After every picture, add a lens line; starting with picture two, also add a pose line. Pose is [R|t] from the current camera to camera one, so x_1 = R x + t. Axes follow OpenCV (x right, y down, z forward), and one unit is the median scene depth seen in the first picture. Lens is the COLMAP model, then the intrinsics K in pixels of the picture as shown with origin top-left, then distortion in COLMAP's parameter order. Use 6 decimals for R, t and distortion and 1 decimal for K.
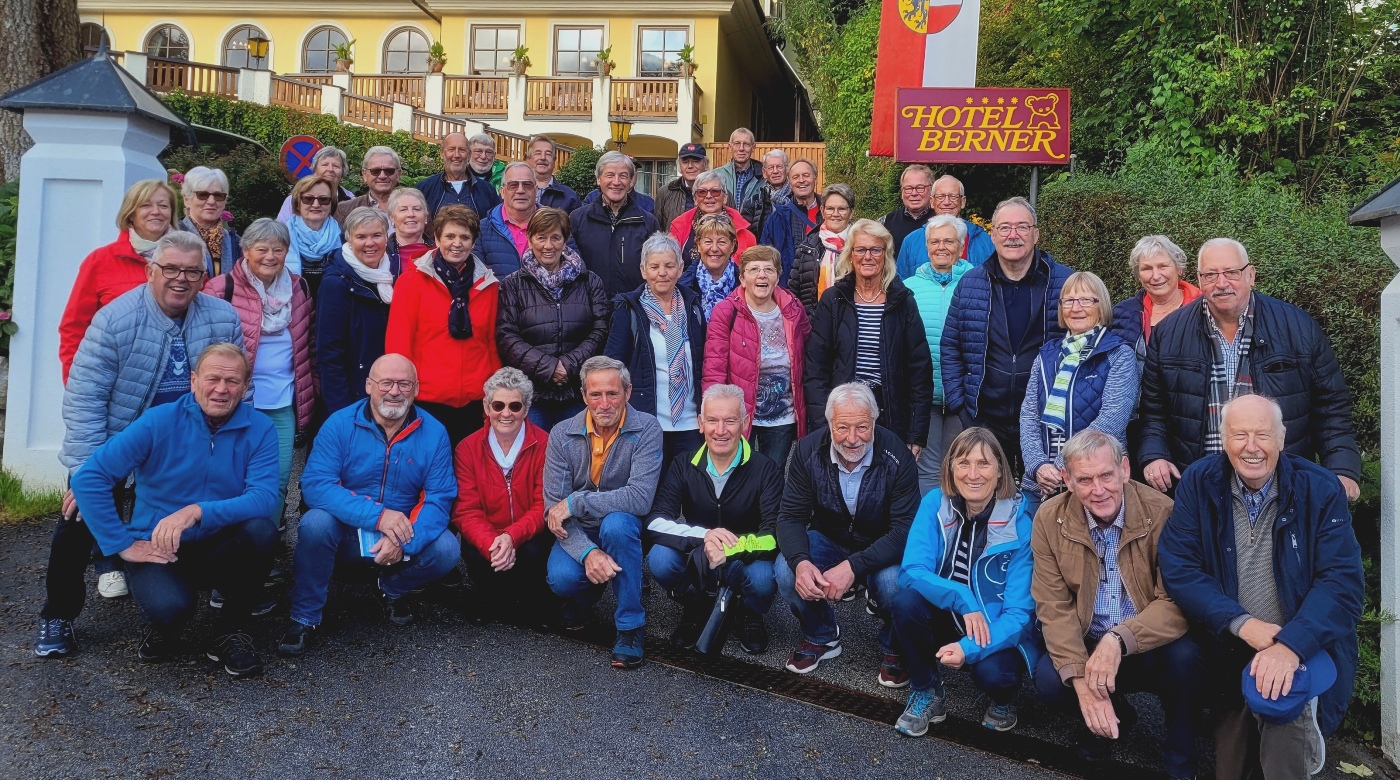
lens RADIAL K [[1360.9, 0, 736.4], [0, 1360.9, 294.5], [0, 0, 1]] dist [0.035728, 0.000000]
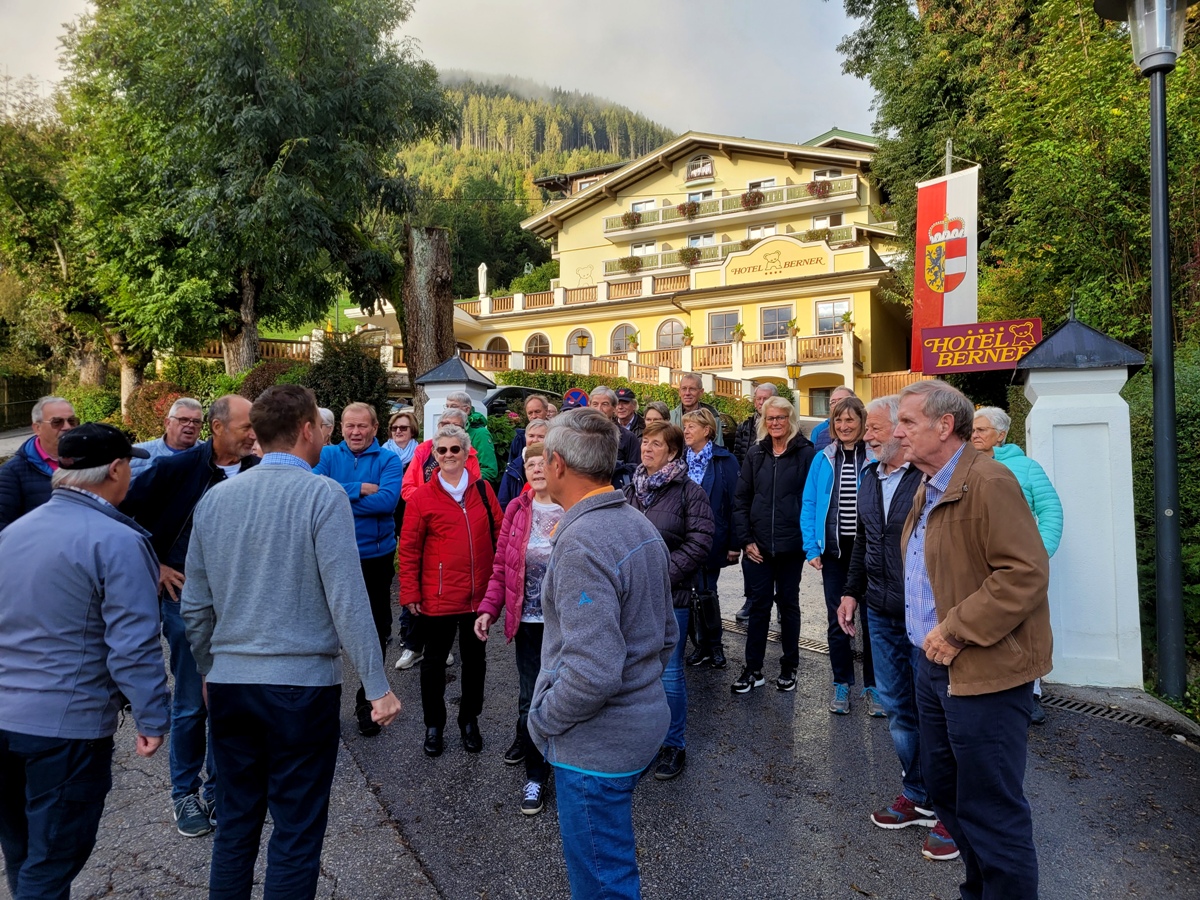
lens RADIAL K [[929.4, 0, 590.1], [0, 929.4, 454.5], [0, 0, 1]] dist [0.053556, -0.038774]
pose [[0.934789, -0.054288, -0.351031, 0.133089], [0.040447, 0.998092, -0.046648, 0.031234], [0.352894, 0.029408, 0.935201, -0.159555]]
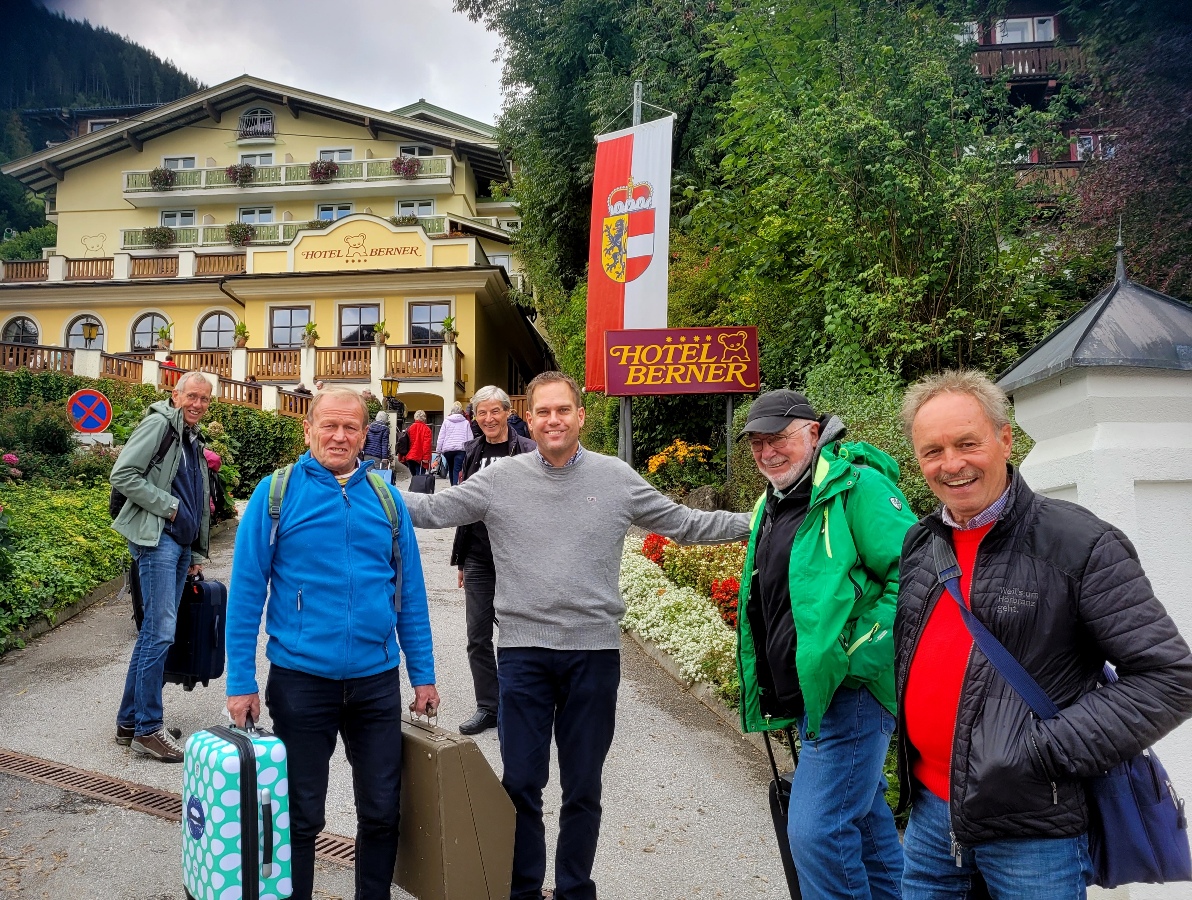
lens RADIAL K [[1133.0, 0, 485.5], [0, 1133.0, 441.0], [0, 0, 1]] dist [0.040890, 0.000000]
pose [[0.999203, -0.033167, -0.022230, 0.035931], [0.031310, 0.996367, -0.079204, 0.012637], [0.024776, 0.078445, 0.996610, 0.057493]]
